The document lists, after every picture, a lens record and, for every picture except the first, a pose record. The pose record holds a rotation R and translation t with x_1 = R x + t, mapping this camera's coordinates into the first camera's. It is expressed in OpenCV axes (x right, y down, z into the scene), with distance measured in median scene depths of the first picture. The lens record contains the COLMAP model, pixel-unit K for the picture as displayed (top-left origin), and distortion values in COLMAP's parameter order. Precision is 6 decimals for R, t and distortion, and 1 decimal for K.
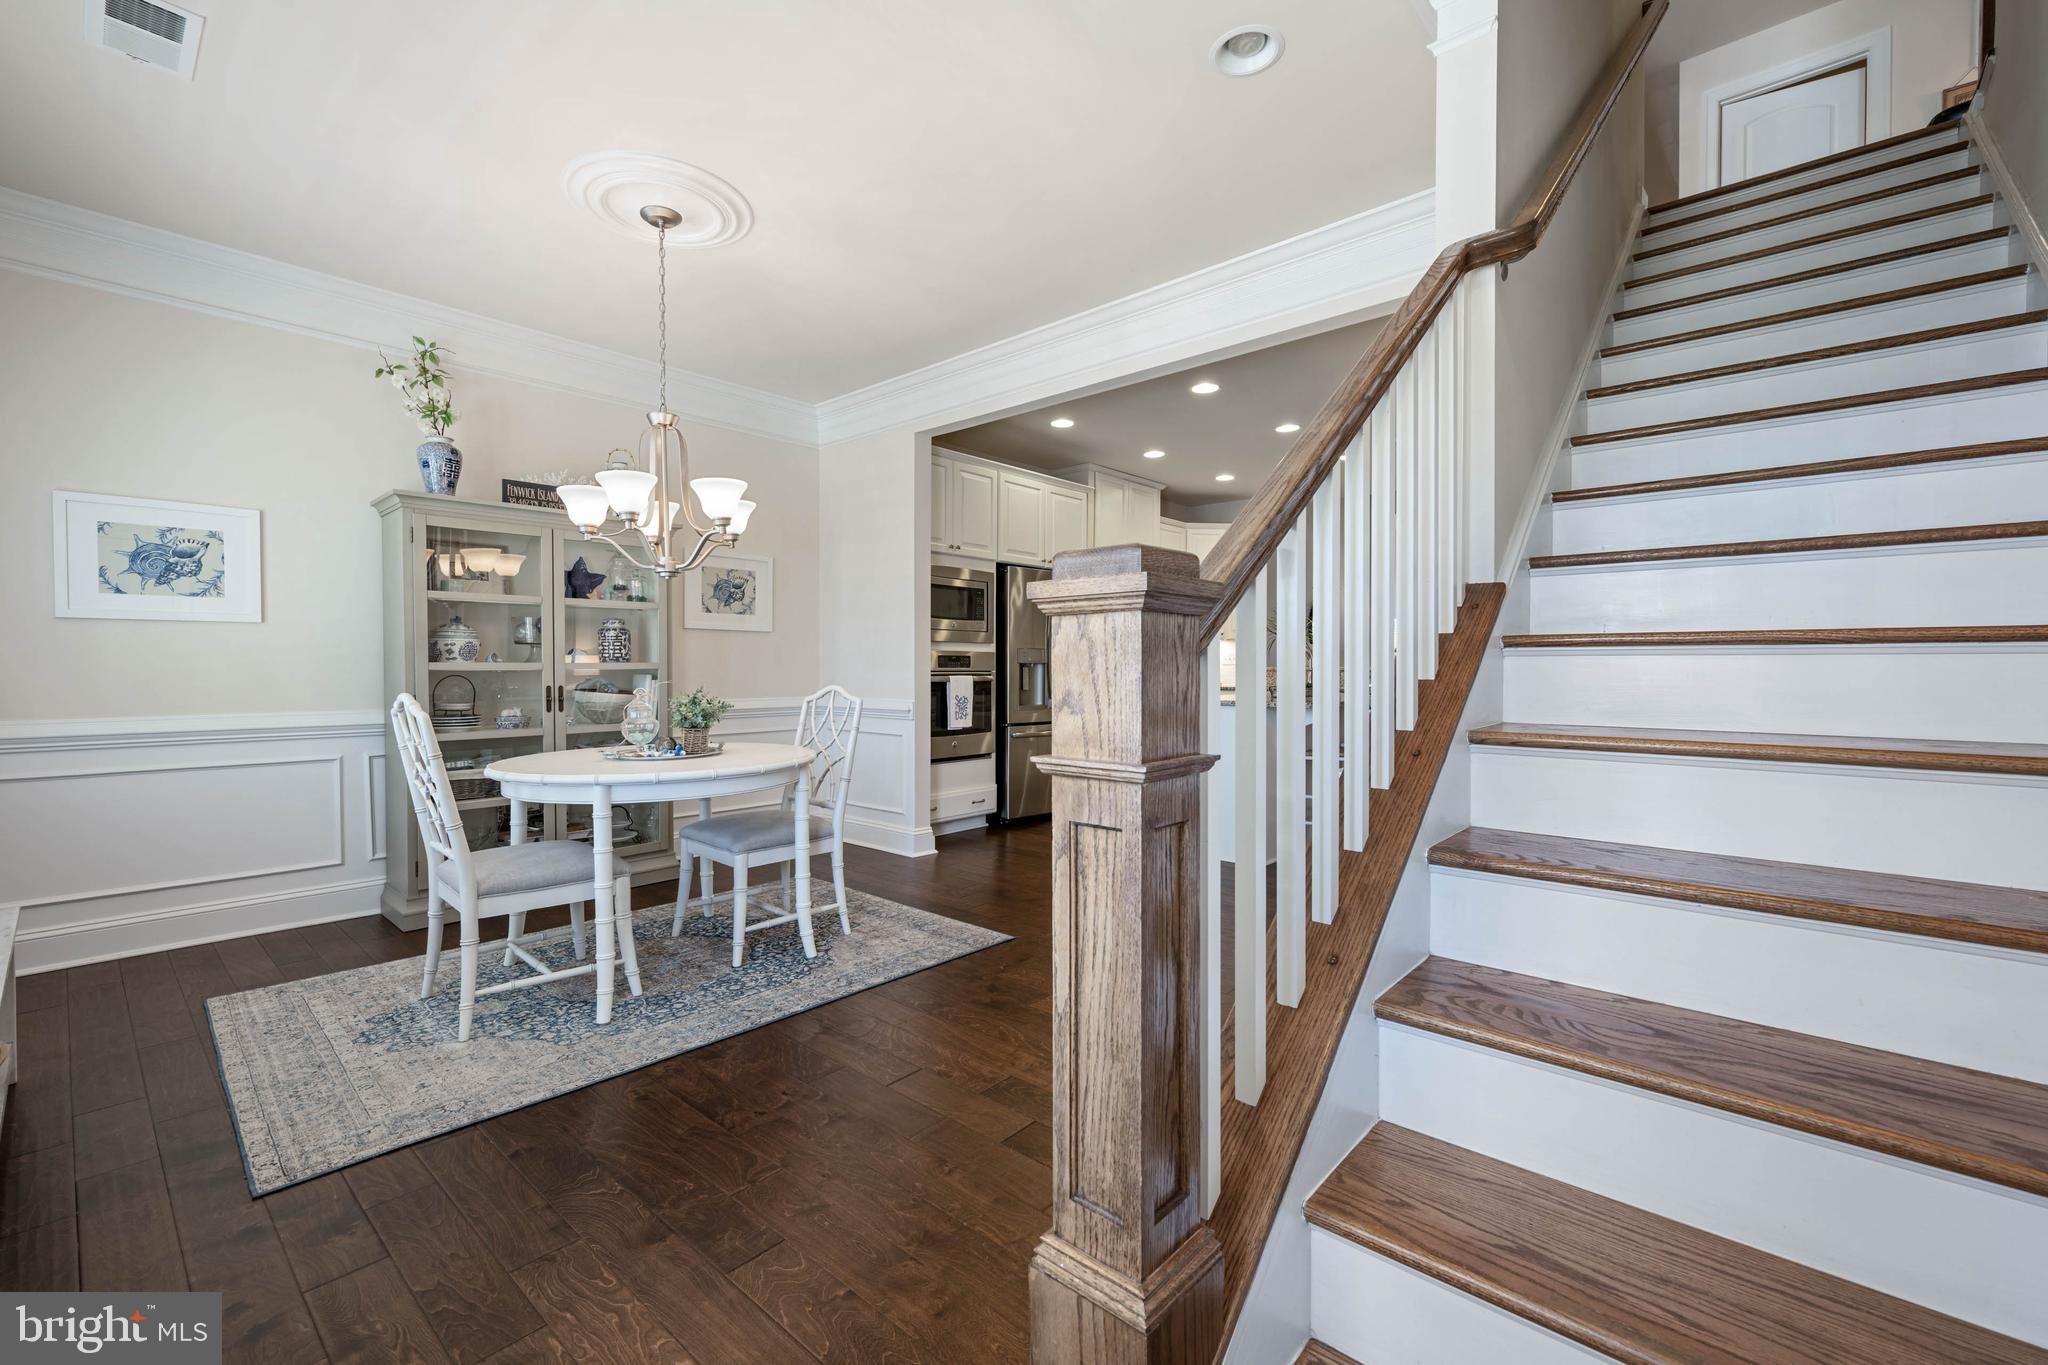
lens RADIAL K [[841.6, 0, 1019.8], [0, 841.6, 678.2], [0, 0, 1]] dist [-0.001611, -0.000272]
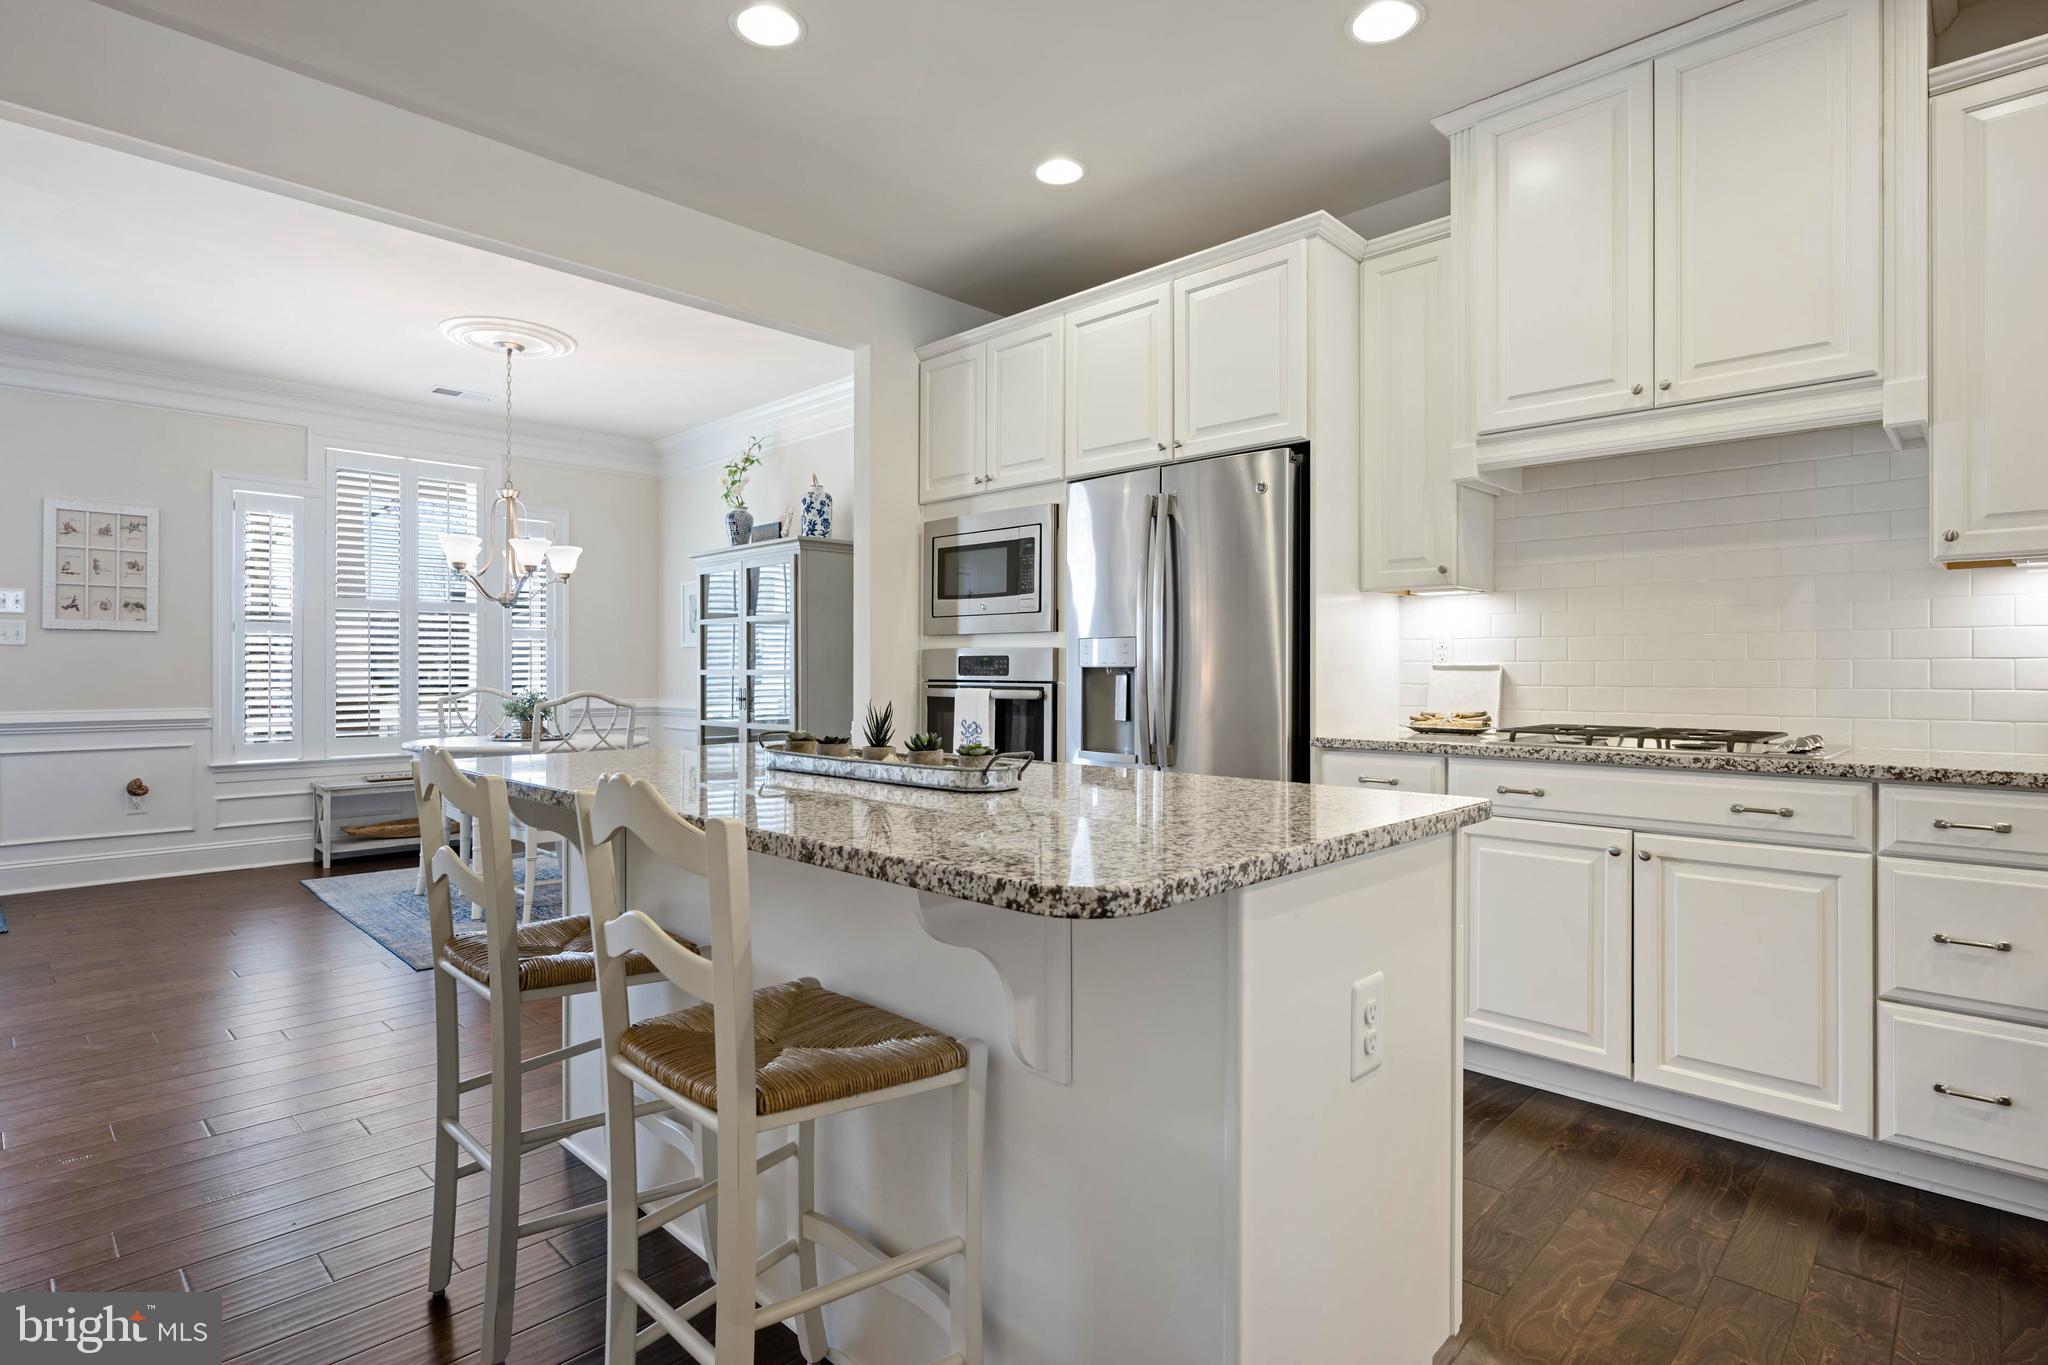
lens RADIAL K [[1023.1, 0, 1021.5], [0, 1023.1, 673.9], [0, 0, 1]] dist [-0.006037, 0.001096]
pose [[-0.041219, -0.001377, -0.999149, 0.663113], [-0.021391, 0.999771, -0.000496, -0.013817], [0.998921, 0.021352, -0.041239, 1.048042]]
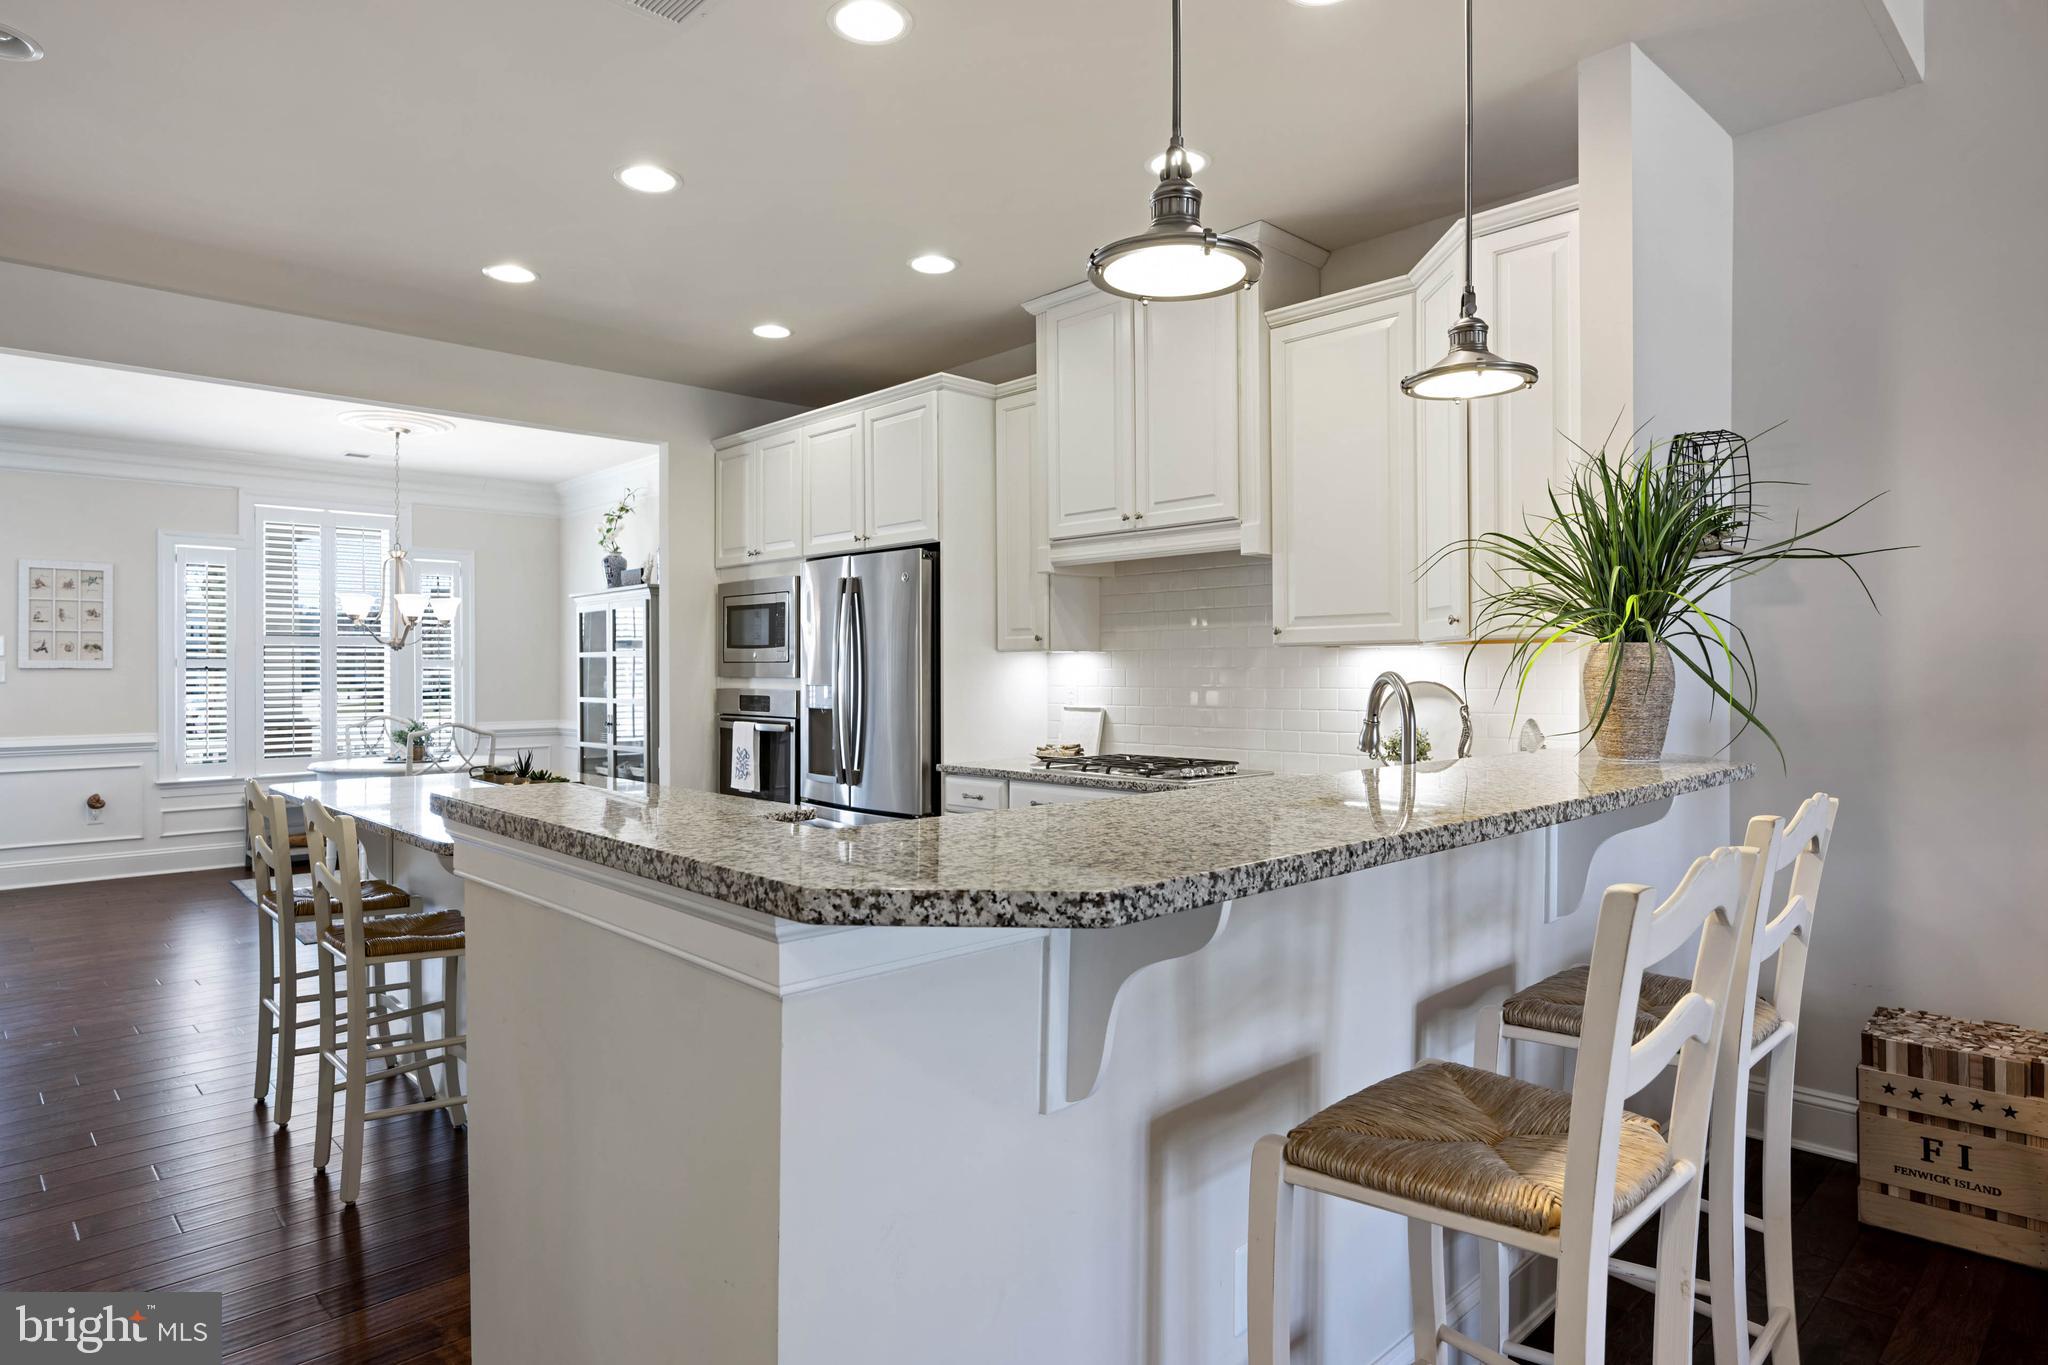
lens RADIAL K [[1161.9, 0, 1022.5], [0, 1161.9, 672.3], [0, 0, 1]] dist [0.000150, -0.001267]
pose [[-0.085985, -0.001483, -0.996295, 0.941355], [-0.016893, 0.999857, -0.000031, -0.051396], [0.996153, 0.016828, -0.085998, 1.318492]]
